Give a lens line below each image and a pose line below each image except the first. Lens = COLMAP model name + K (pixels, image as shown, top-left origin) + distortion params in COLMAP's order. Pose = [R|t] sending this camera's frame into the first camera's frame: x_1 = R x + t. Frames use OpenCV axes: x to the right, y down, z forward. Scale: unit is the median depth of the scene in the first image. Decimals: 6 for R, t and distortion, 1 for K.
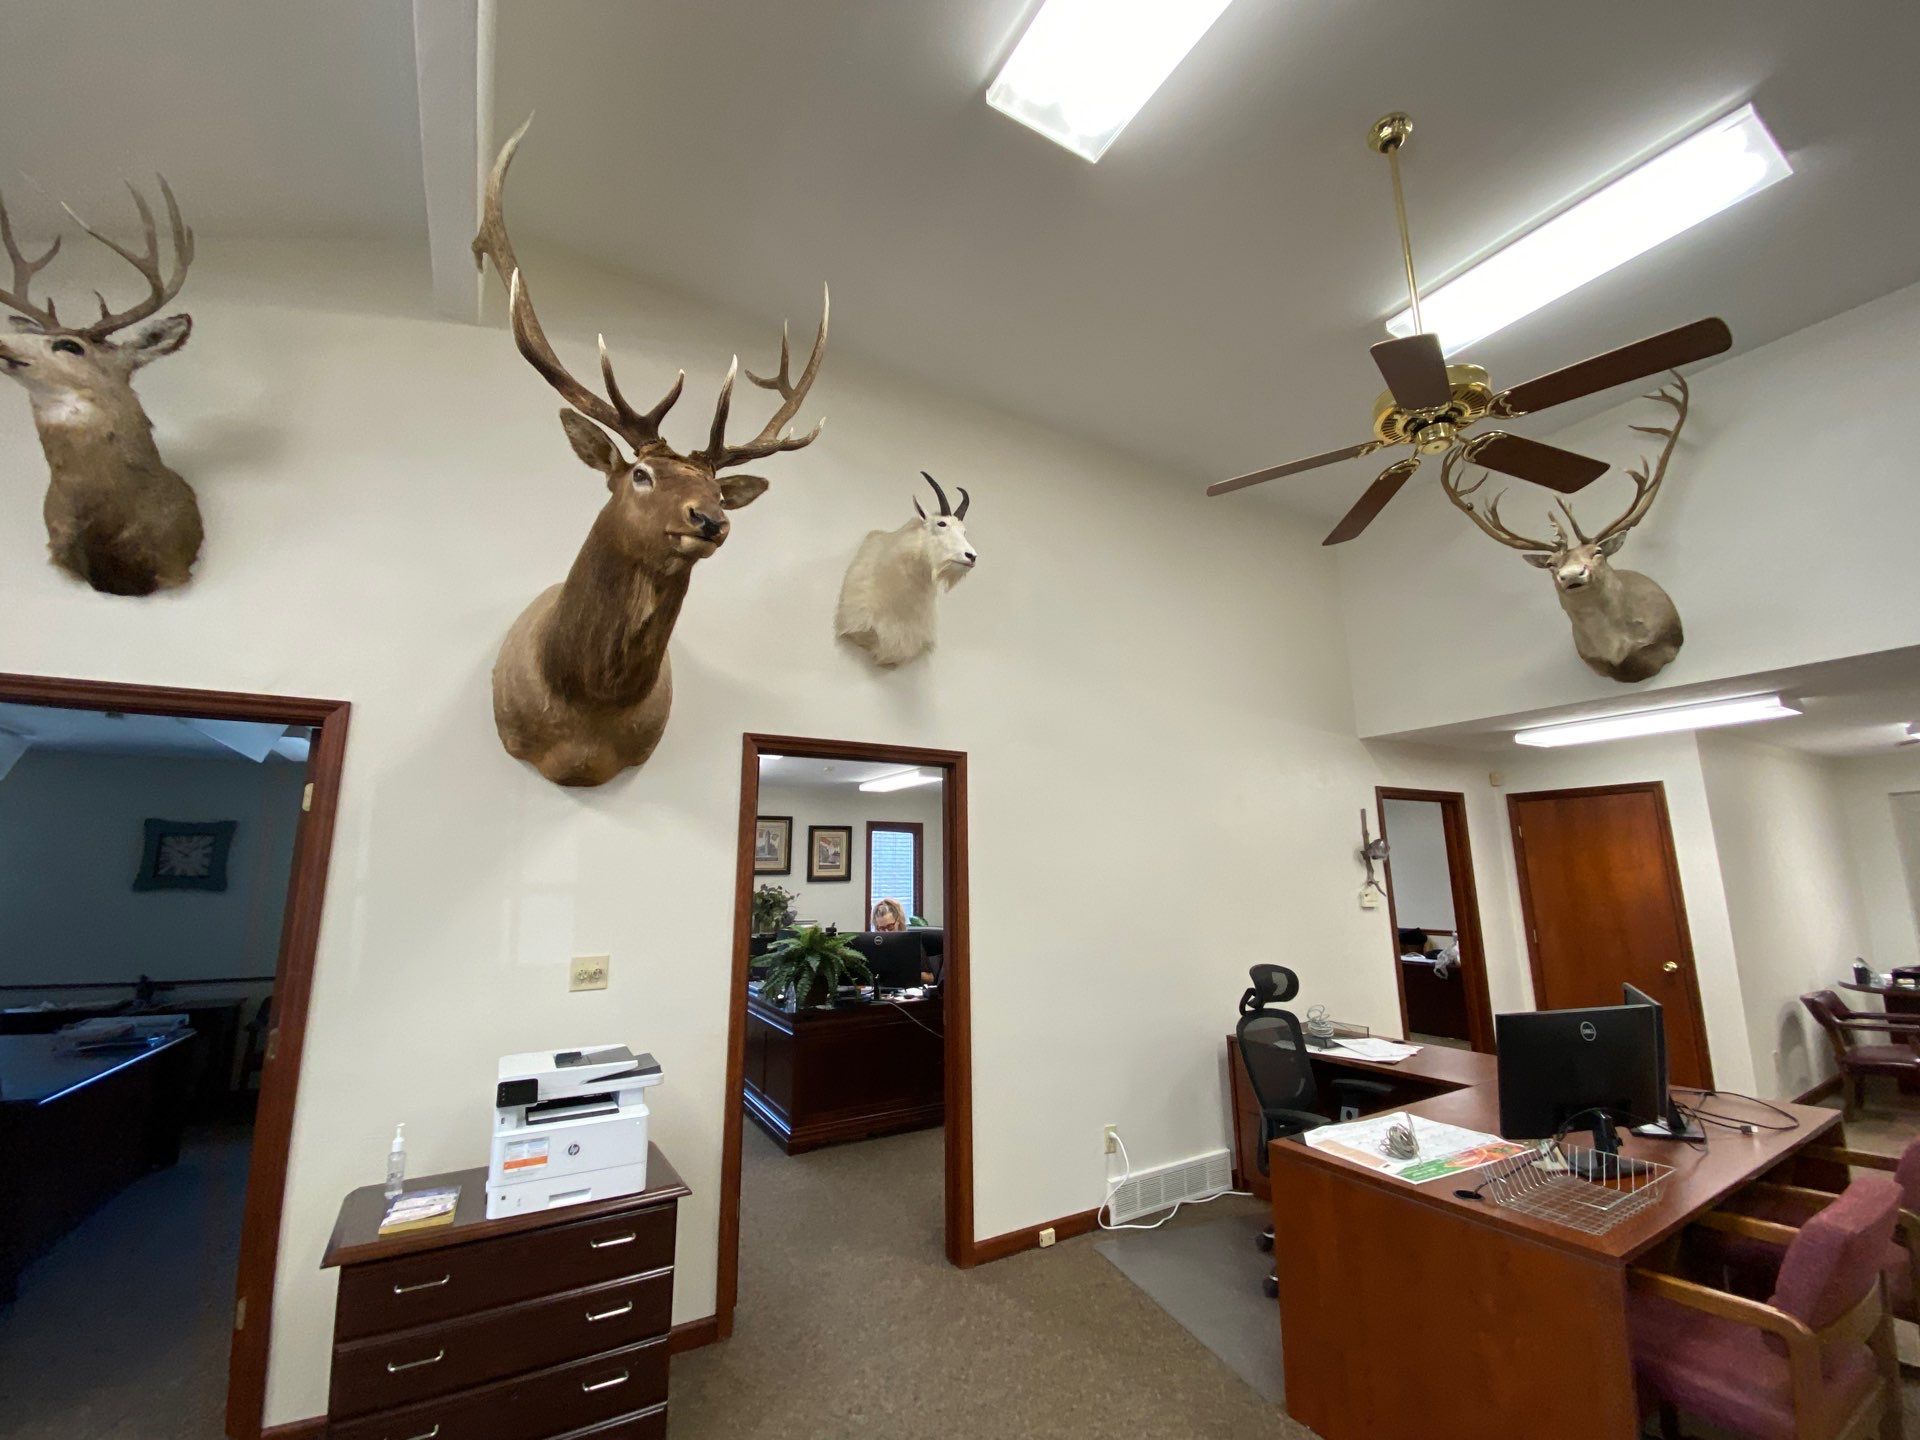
lens RADIAL K [[781.7, 0, 960.3], [0, 781.7, 710.3], [0, 0, 1]] dist [-0.000116, -0.013620]
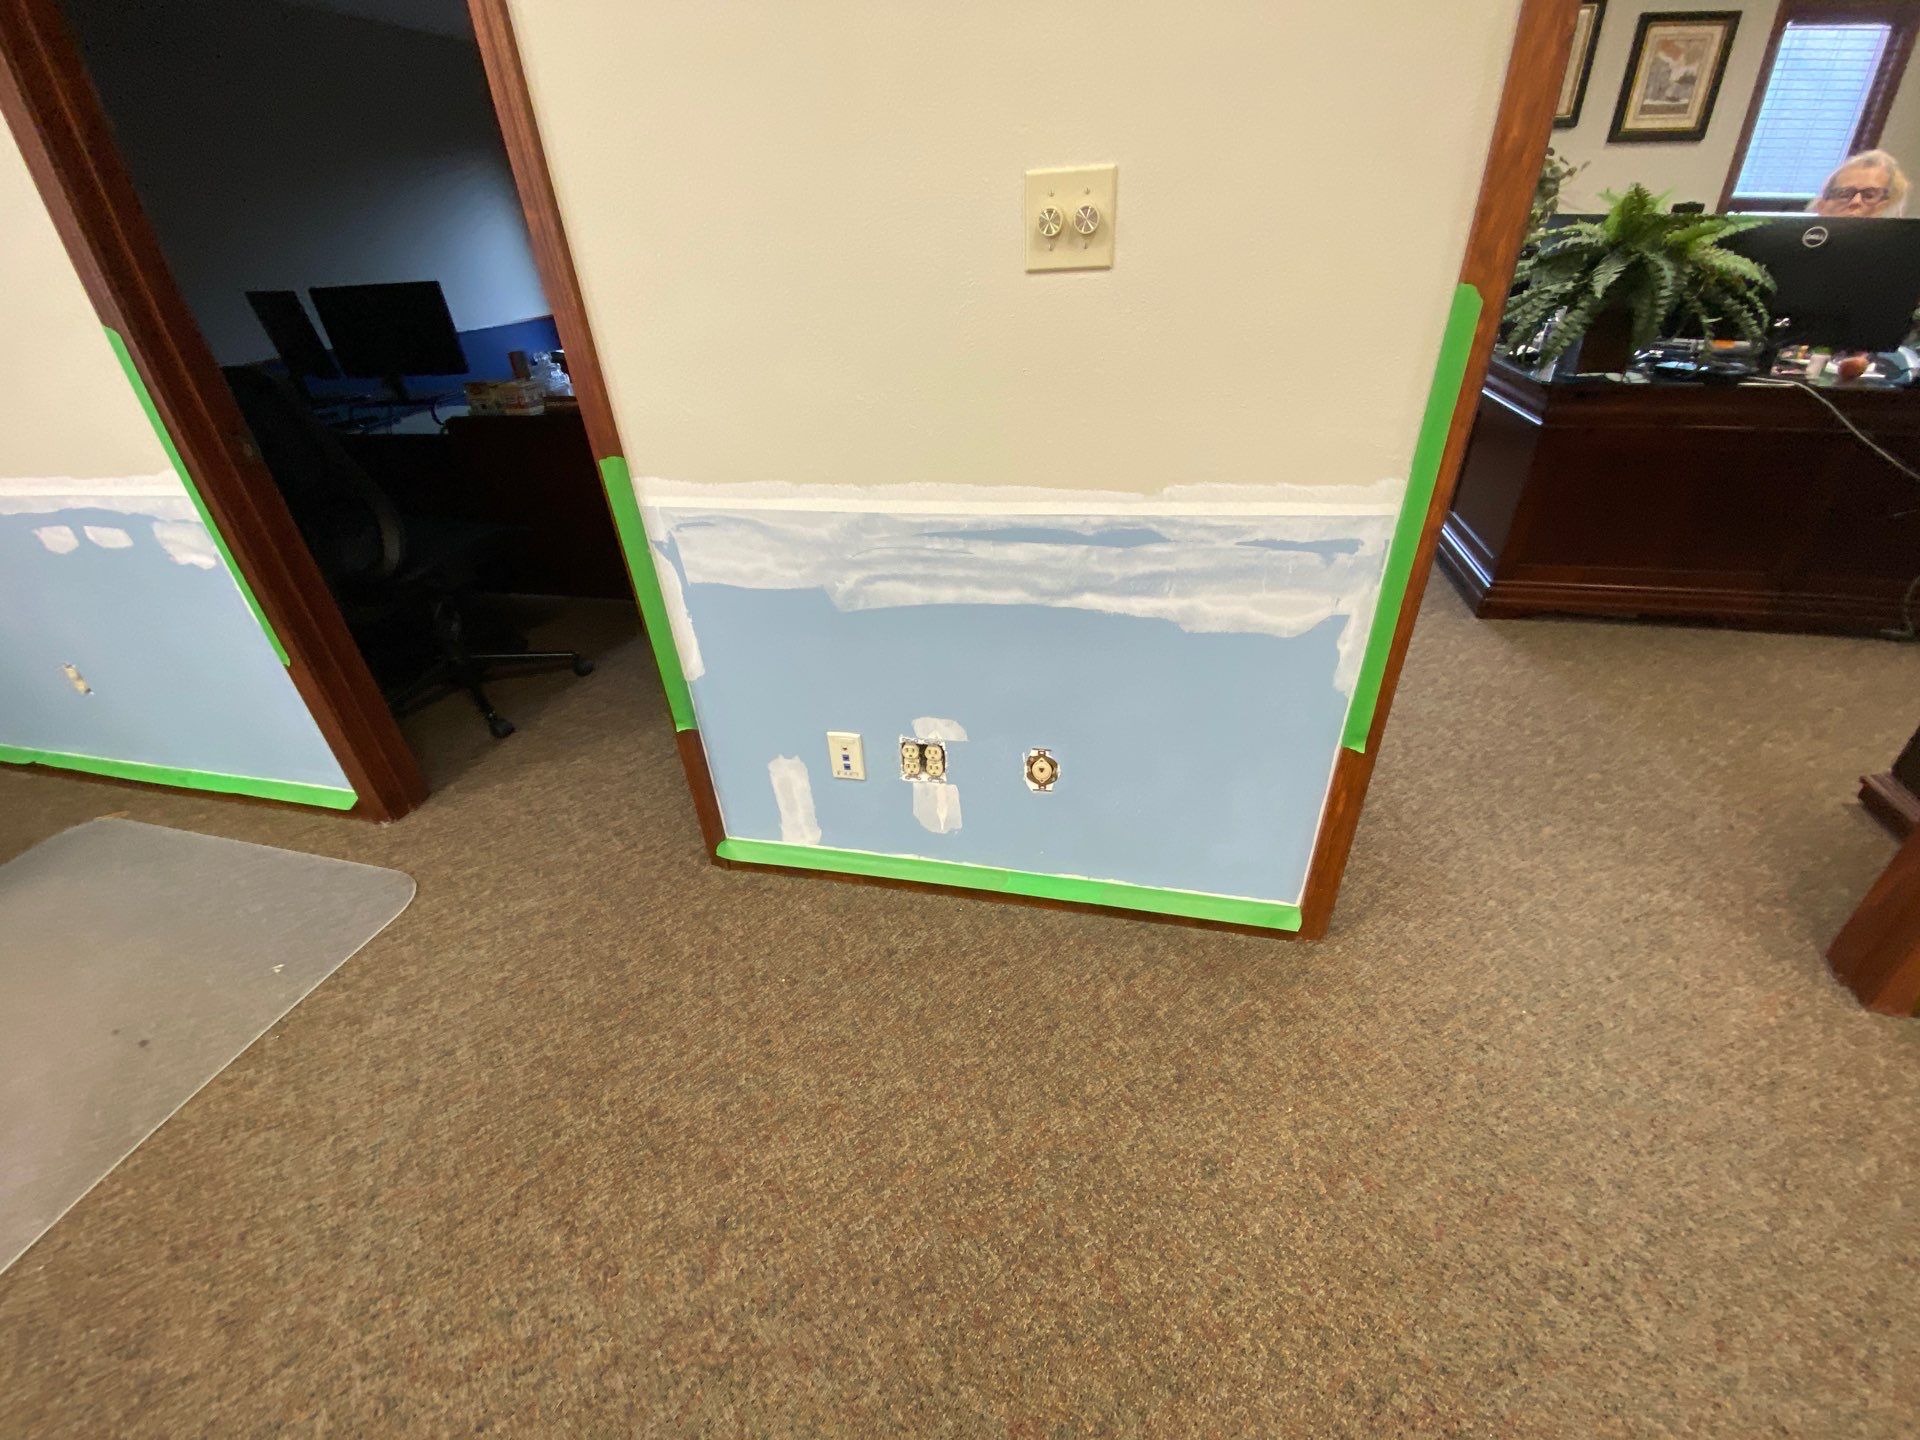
lens RADIAL K [[781.7, 0, 960.3], [0, 781.7, 710.3], [0, 0, 1]] dist [-0.000116, -0.013620]
pose [[0.725900, 0.335633, -0.600350, -0.118556], [0.181083, 0.748800, 0.637579, 0.157192], [0.663535, -0.571532, 0.482776, 0.381919]]
